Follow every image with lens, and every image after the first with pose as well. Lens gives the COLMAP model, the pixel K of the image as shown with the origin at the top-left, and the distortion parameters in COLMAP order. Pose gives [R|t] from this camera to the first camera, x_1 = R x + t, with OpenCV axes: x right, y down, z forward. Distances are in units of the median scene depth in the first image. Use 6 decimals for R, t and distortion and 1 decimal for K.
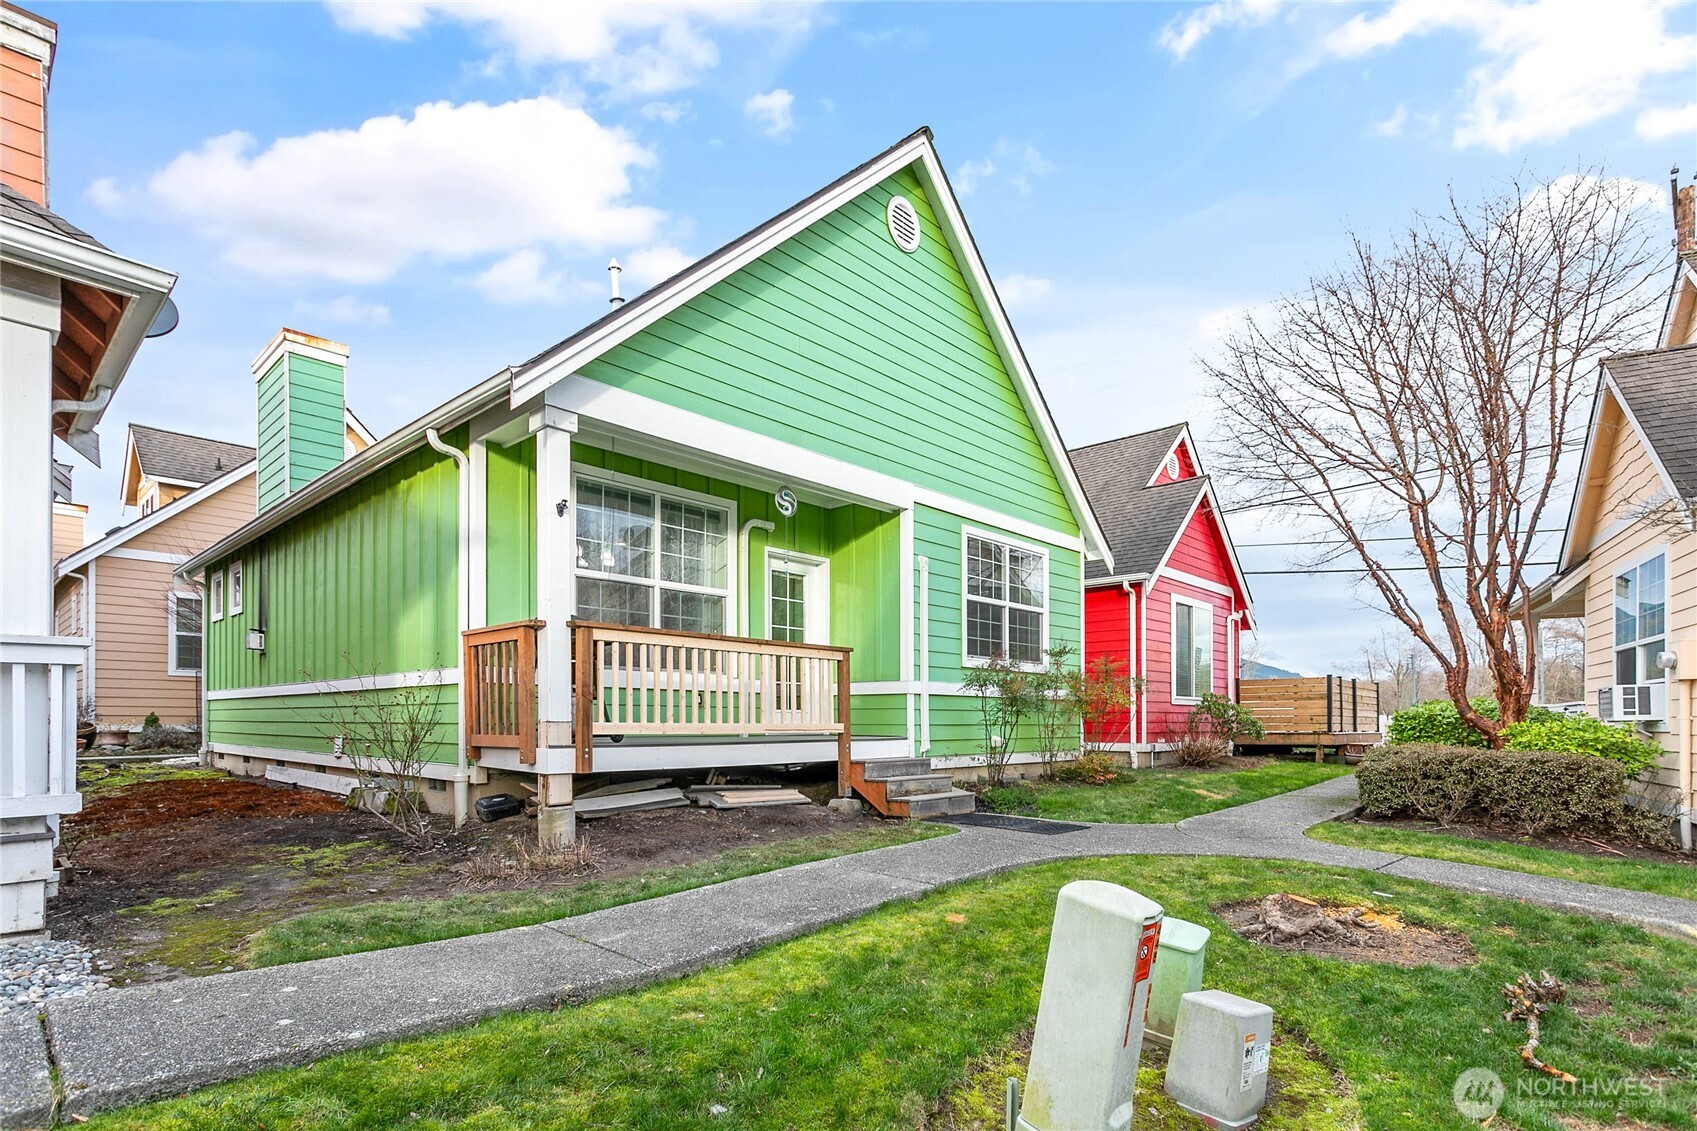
lens RADIAL K [[806.0, 0, 917.9], [0, 806.0, 702.8], [0, 0, 1]] dist [0.001644, 0.001803]
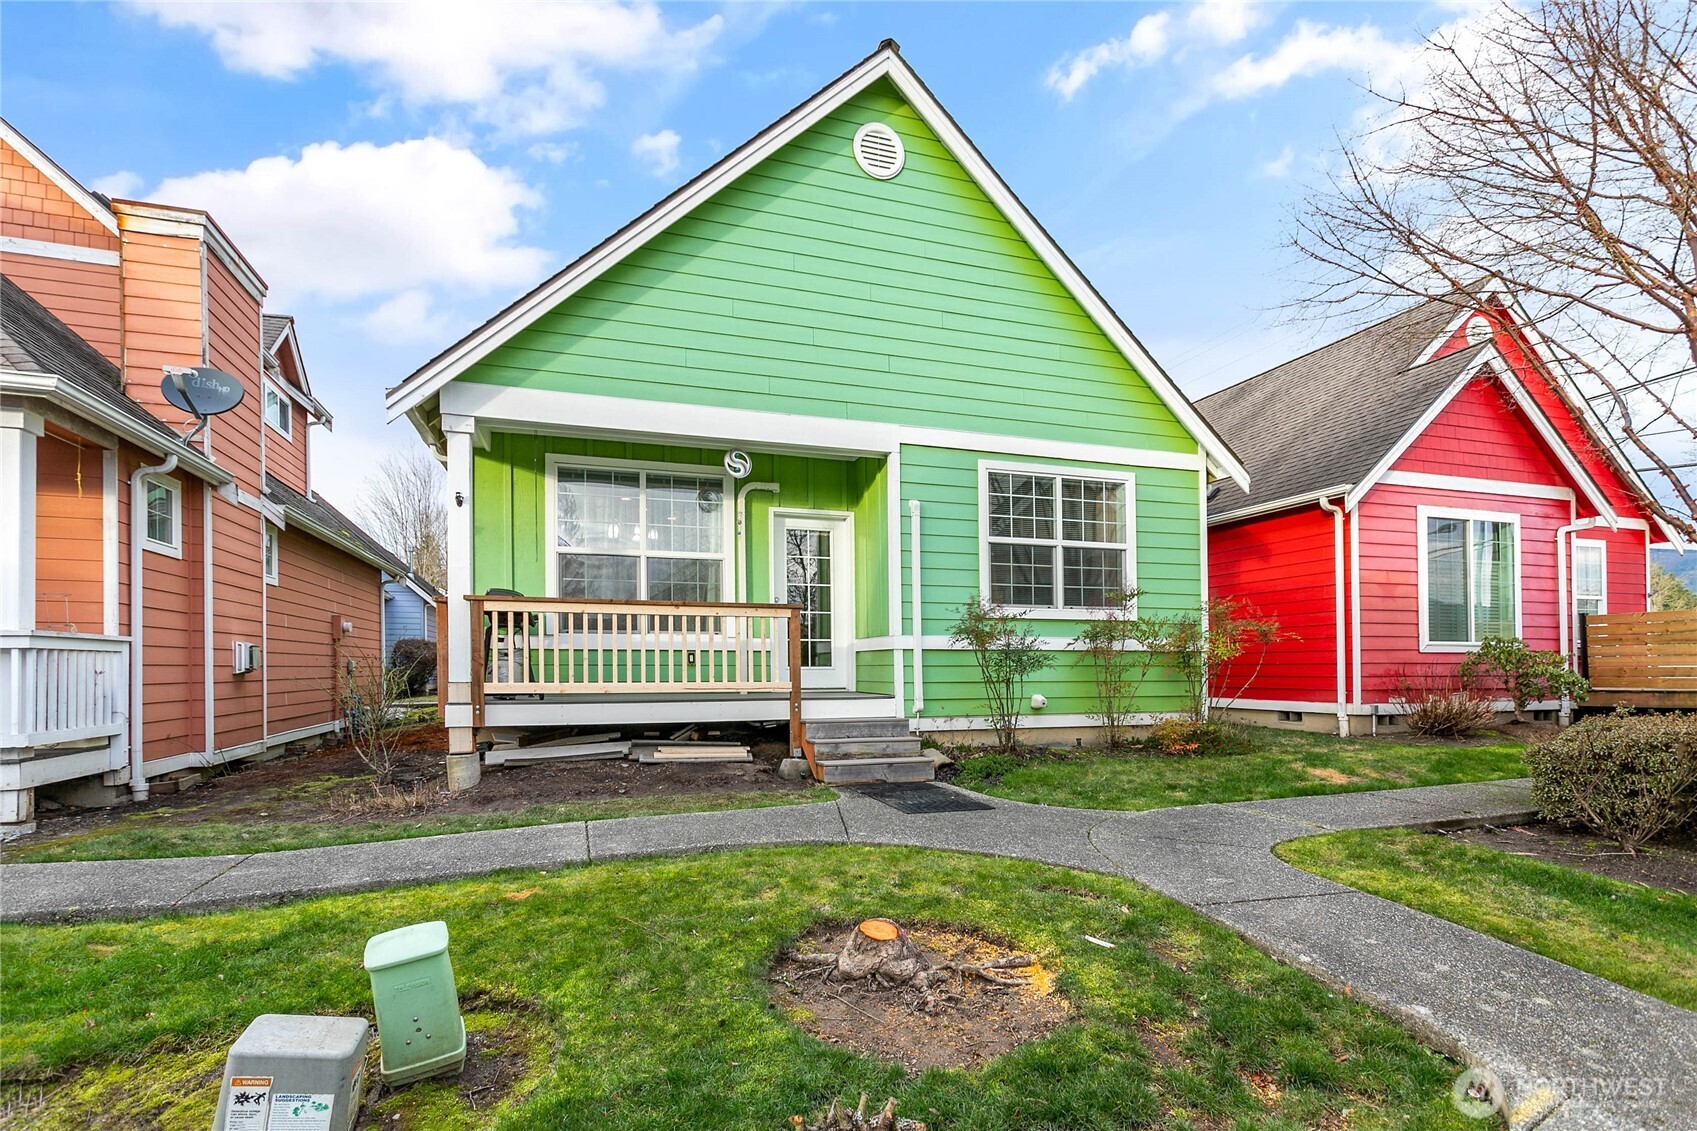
lens RADIAL K [[806.0, 0, 918.8], [0, 806.0, 651.2], [0, 0, 1]] dist [0.001644, 0.001803]
pose [[0.877934, -0.013097, -0.478602, 0.492653], [0.013240, 0.999908, -0.003074, -0.006410], [0.478598, -0.003638, 0.878027, 0.205476]]
